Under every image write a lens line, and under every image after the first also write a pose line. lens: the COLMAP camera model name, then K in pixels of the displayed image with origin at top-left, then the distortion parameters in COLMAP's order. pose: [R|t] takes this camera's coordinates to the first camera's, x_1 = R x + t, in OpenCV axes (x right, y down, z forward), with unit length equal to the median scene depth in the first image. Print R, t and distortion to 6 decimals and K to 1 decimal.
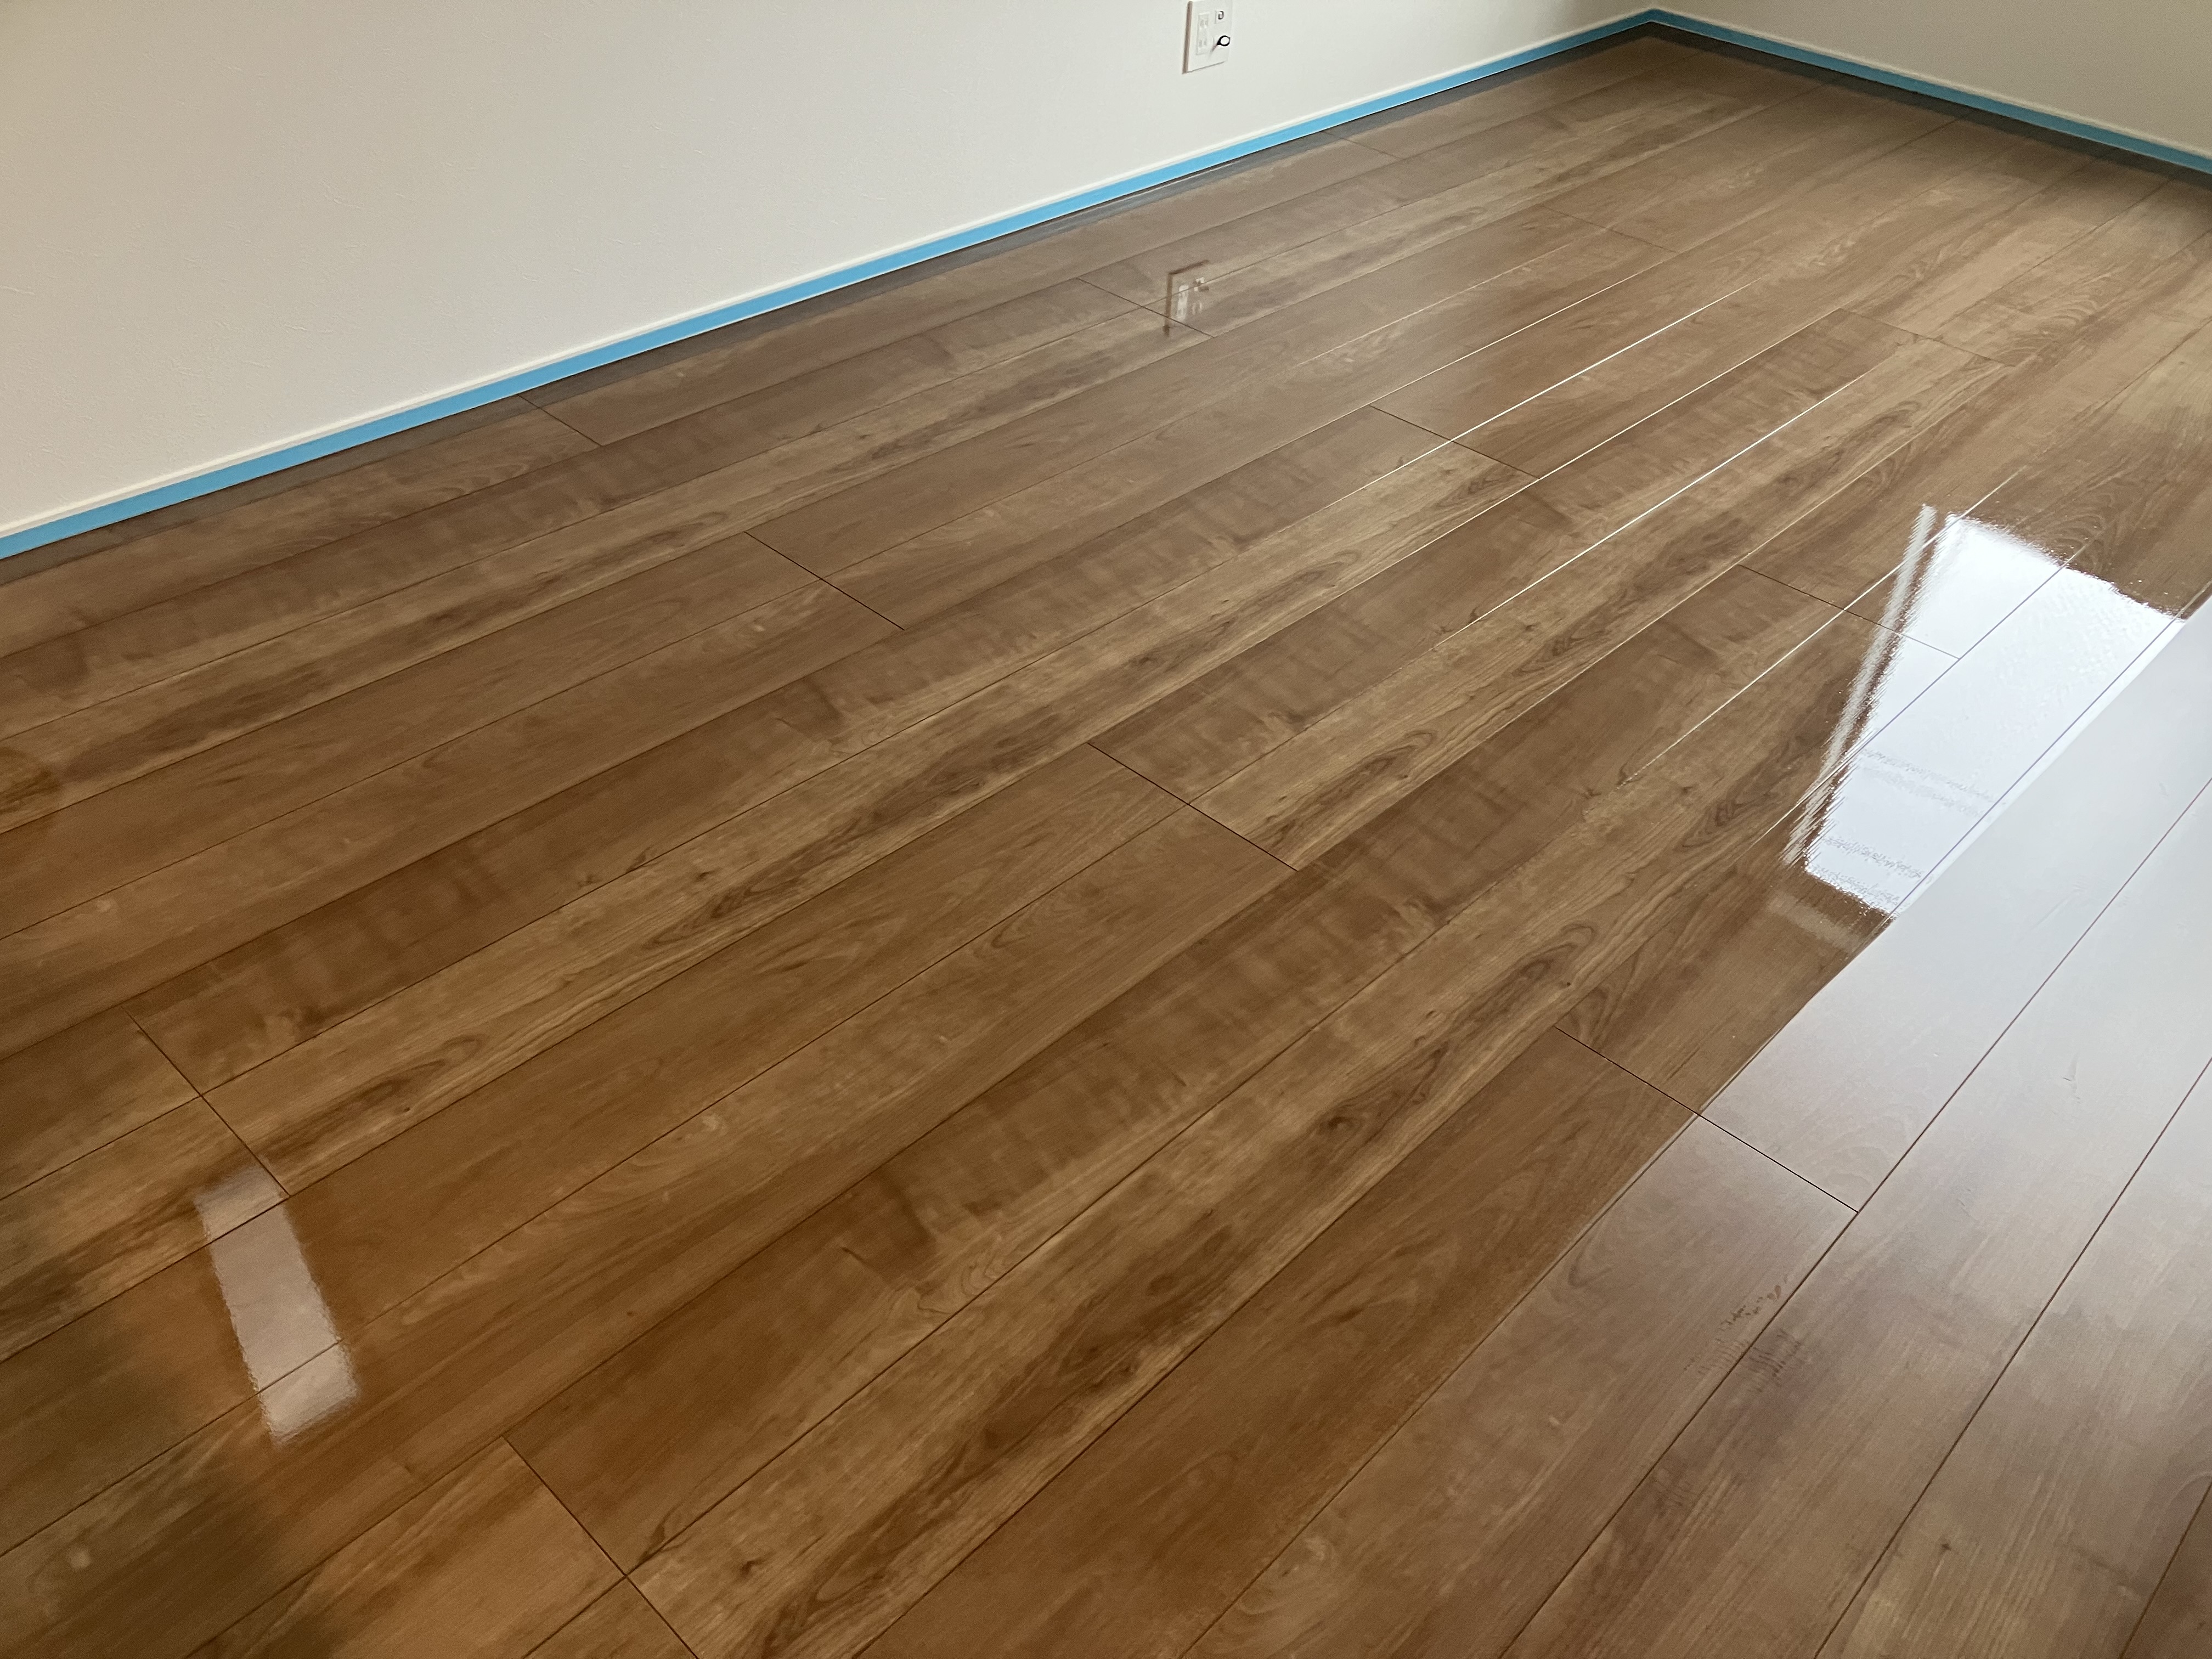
lens RADIAL K [[1816.1, 0, 1104.9], [0, 1816.1, 823.6], [0, 0, 1]] dist [0.036590, -0.054688]
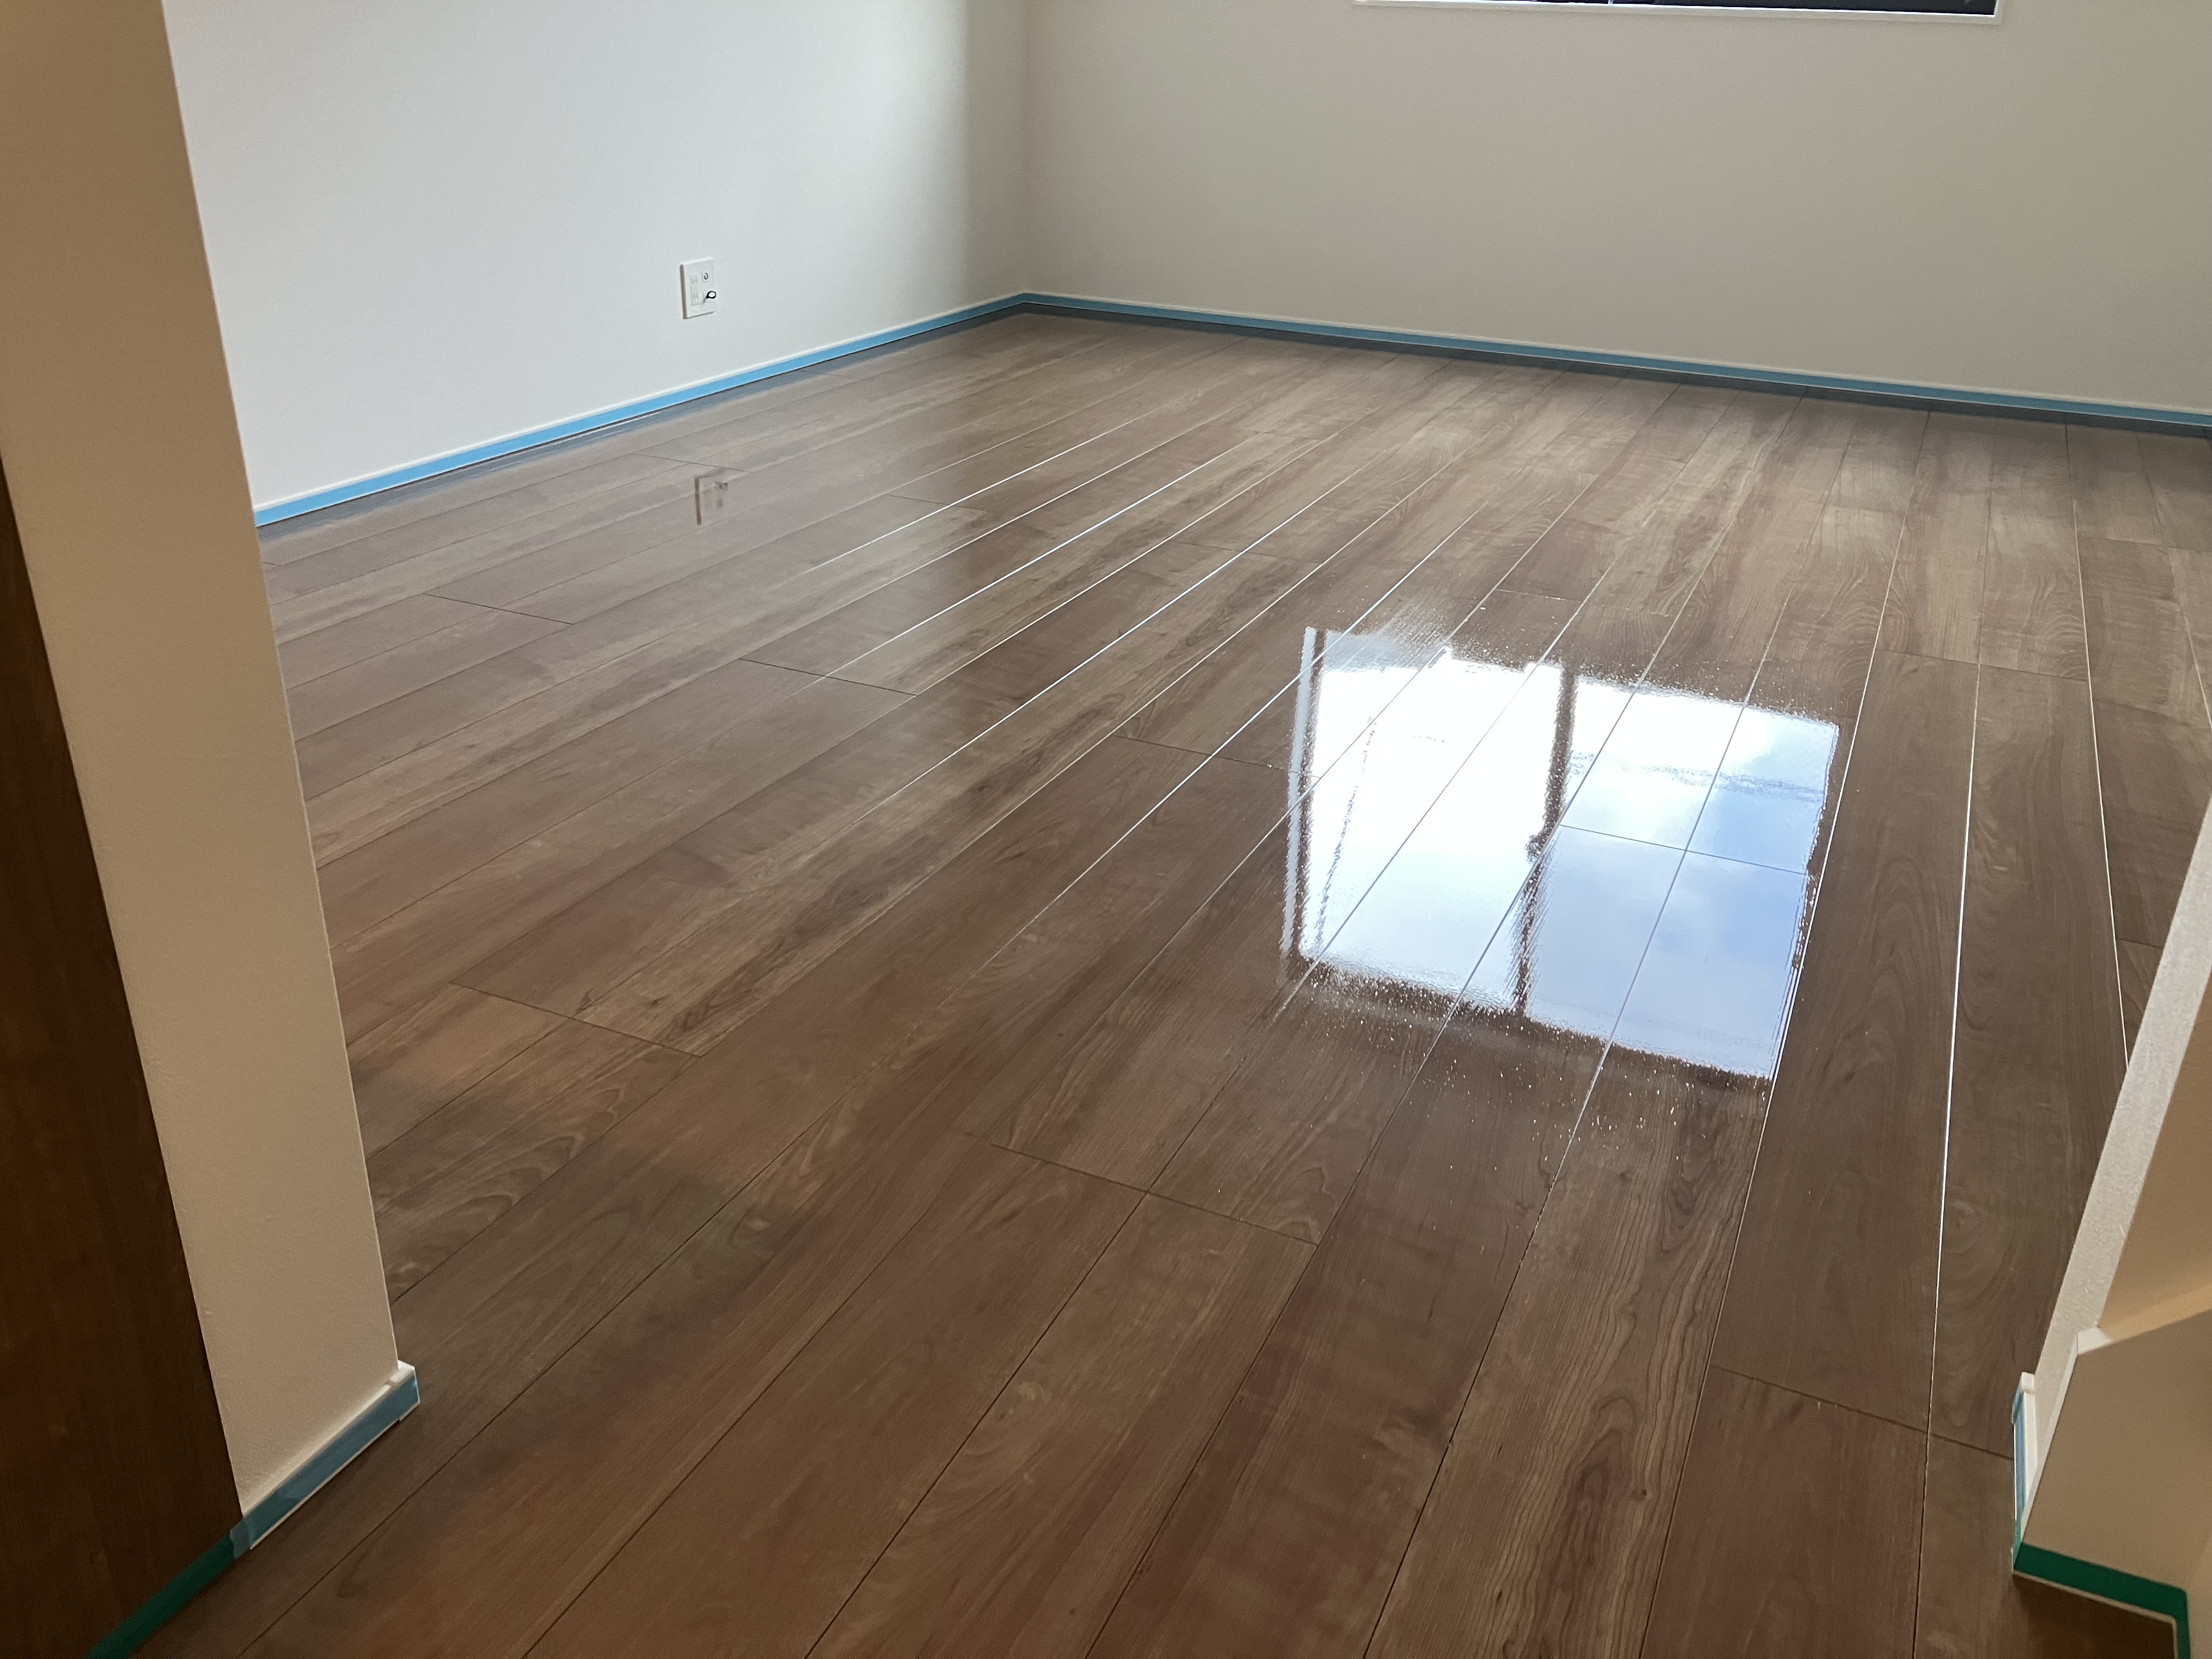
lens RADIAL K [[1816.1, 0, 1104.9], [0, 1816.1, 823.6], [0, 0, 1]] dist [0.036590, -0.054688]
pose [[0.946644, -0.153956, 0.283132, -0.127563], [0.214777, 0.956369, -0.198065, 0.329752], [-0.240285, 0.248307, 0.938406, -0.245311]]
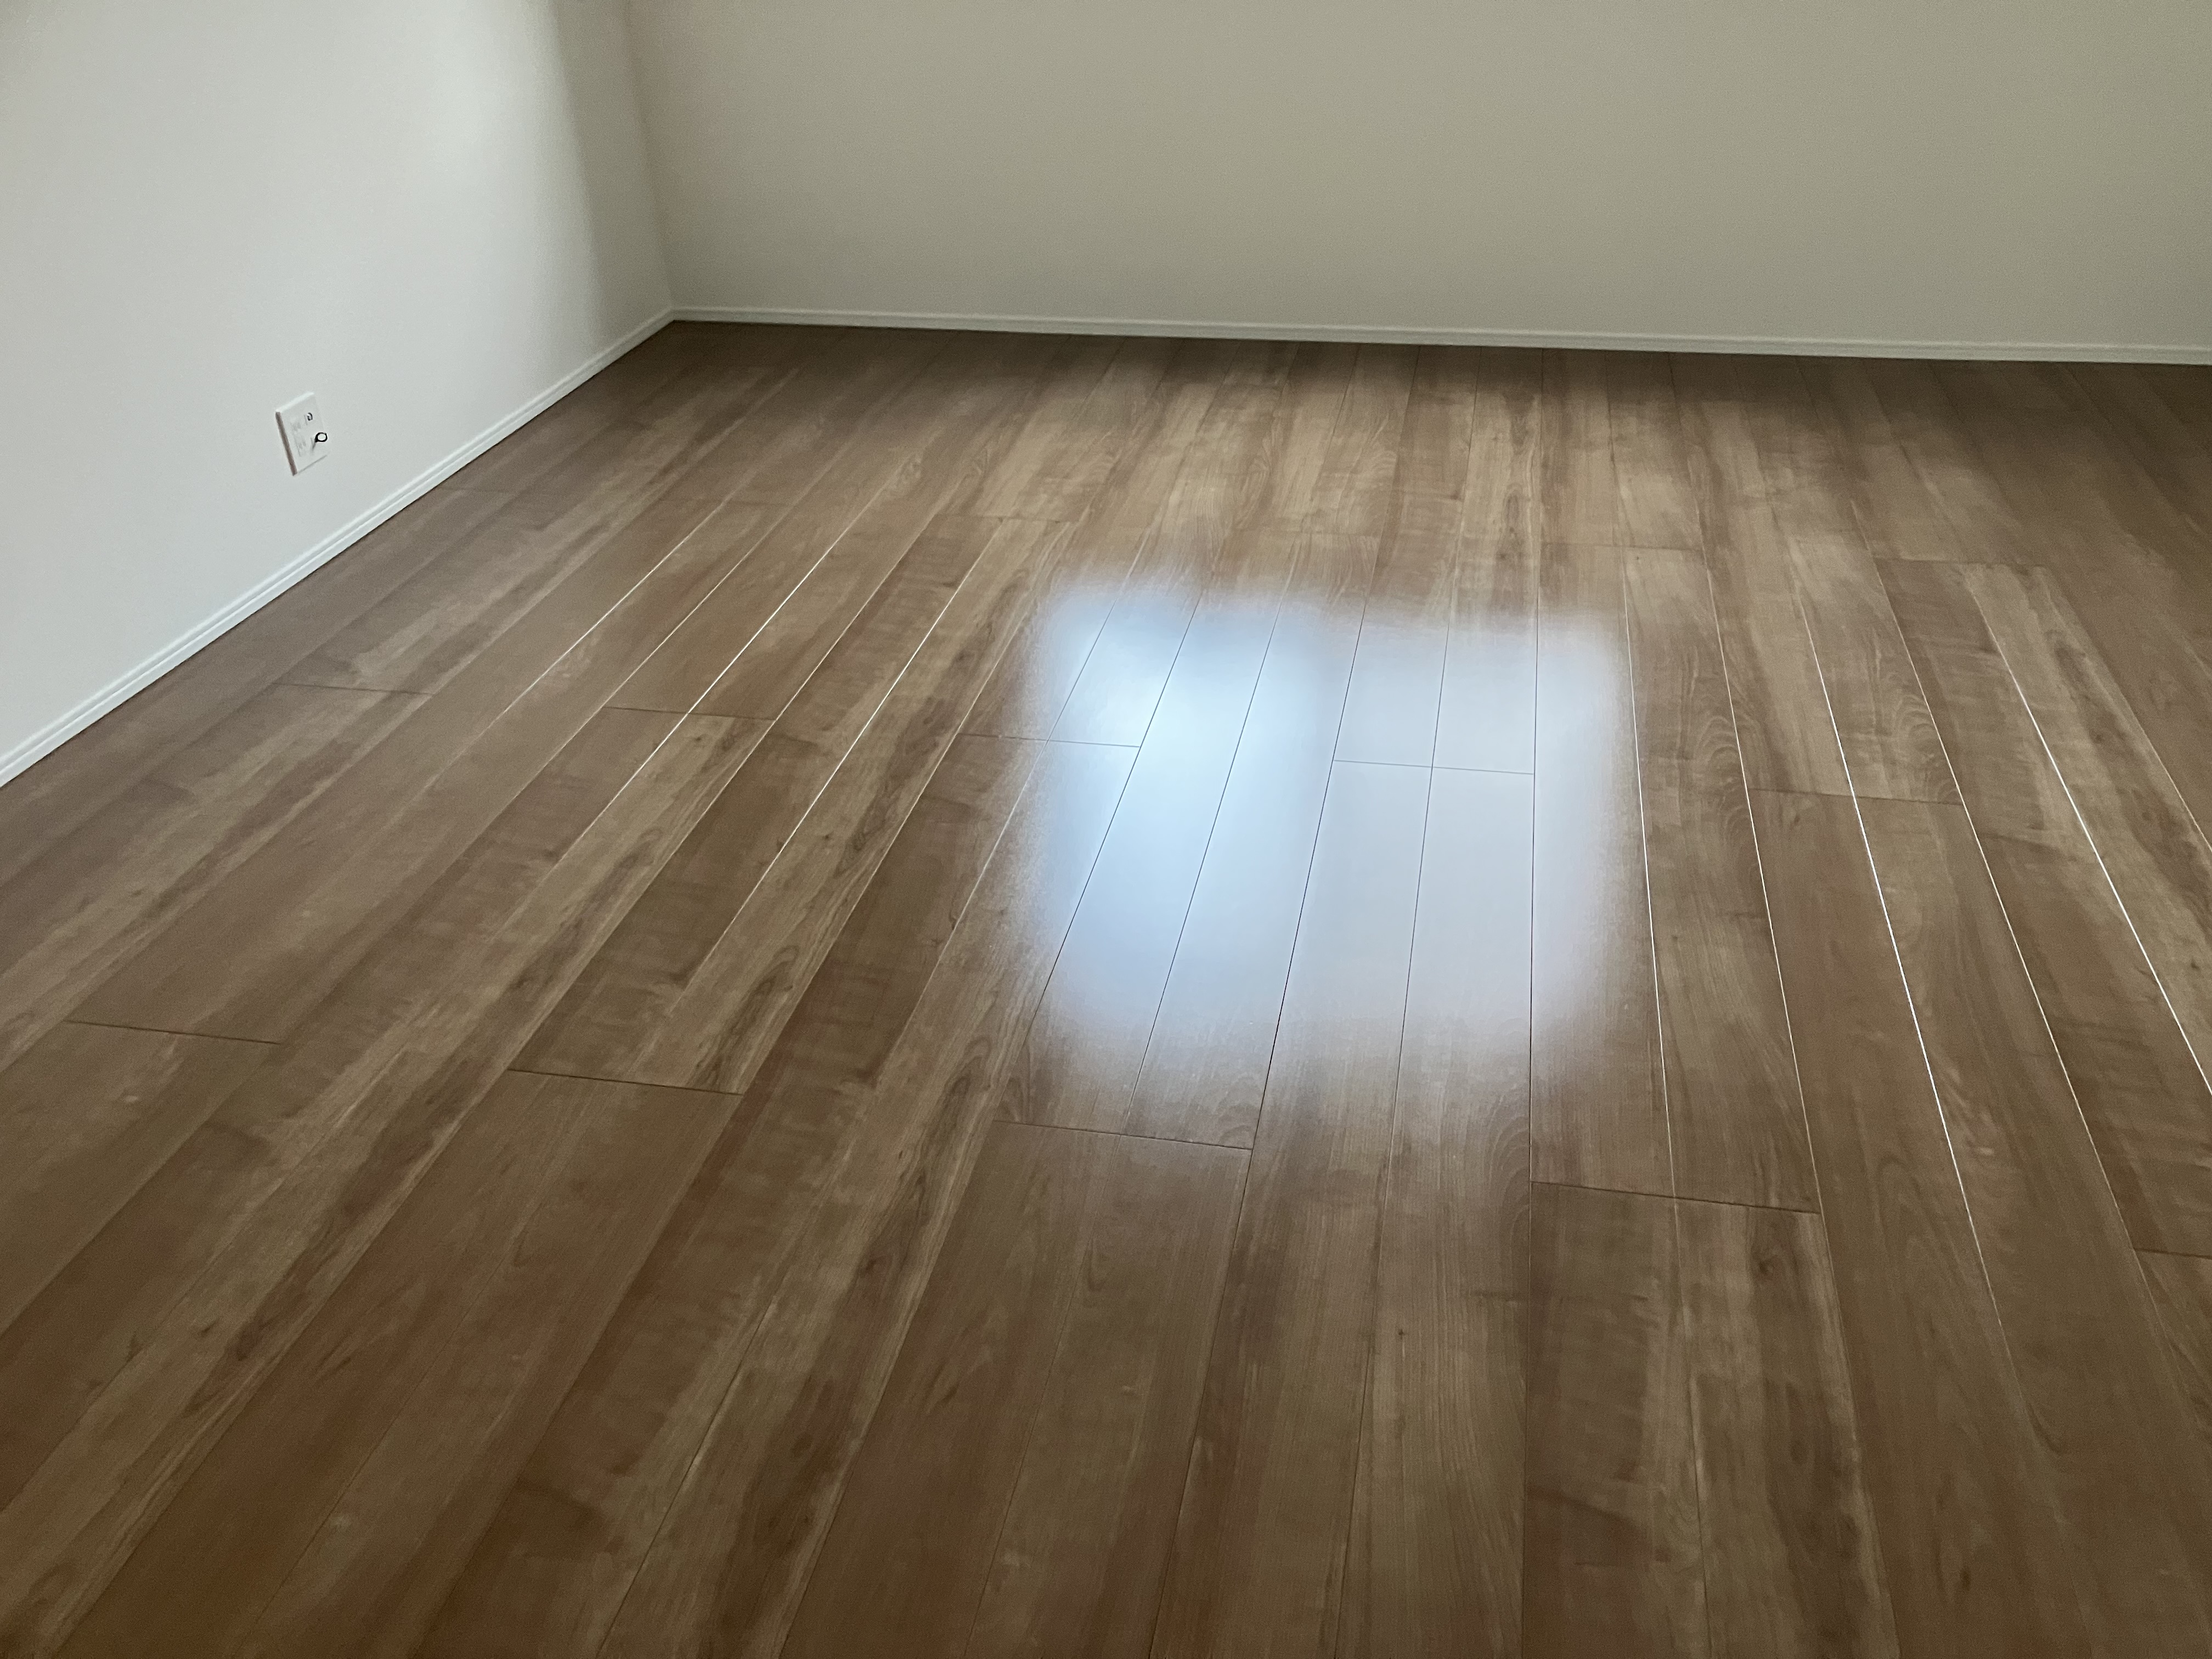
lens RADIAL K [[1803.1, 0, 1152.8], [0, 1803.1, 874.1], [0, 0, 1]] dist [0.001616, -0.009506]
pose [[0.835708, -0.350322, 0.422928, -0.086287], [0.390825, 0.920412, -0.009871, 0.007695], [-0.385809, 0.173540, 0.906110, -0.127530]]
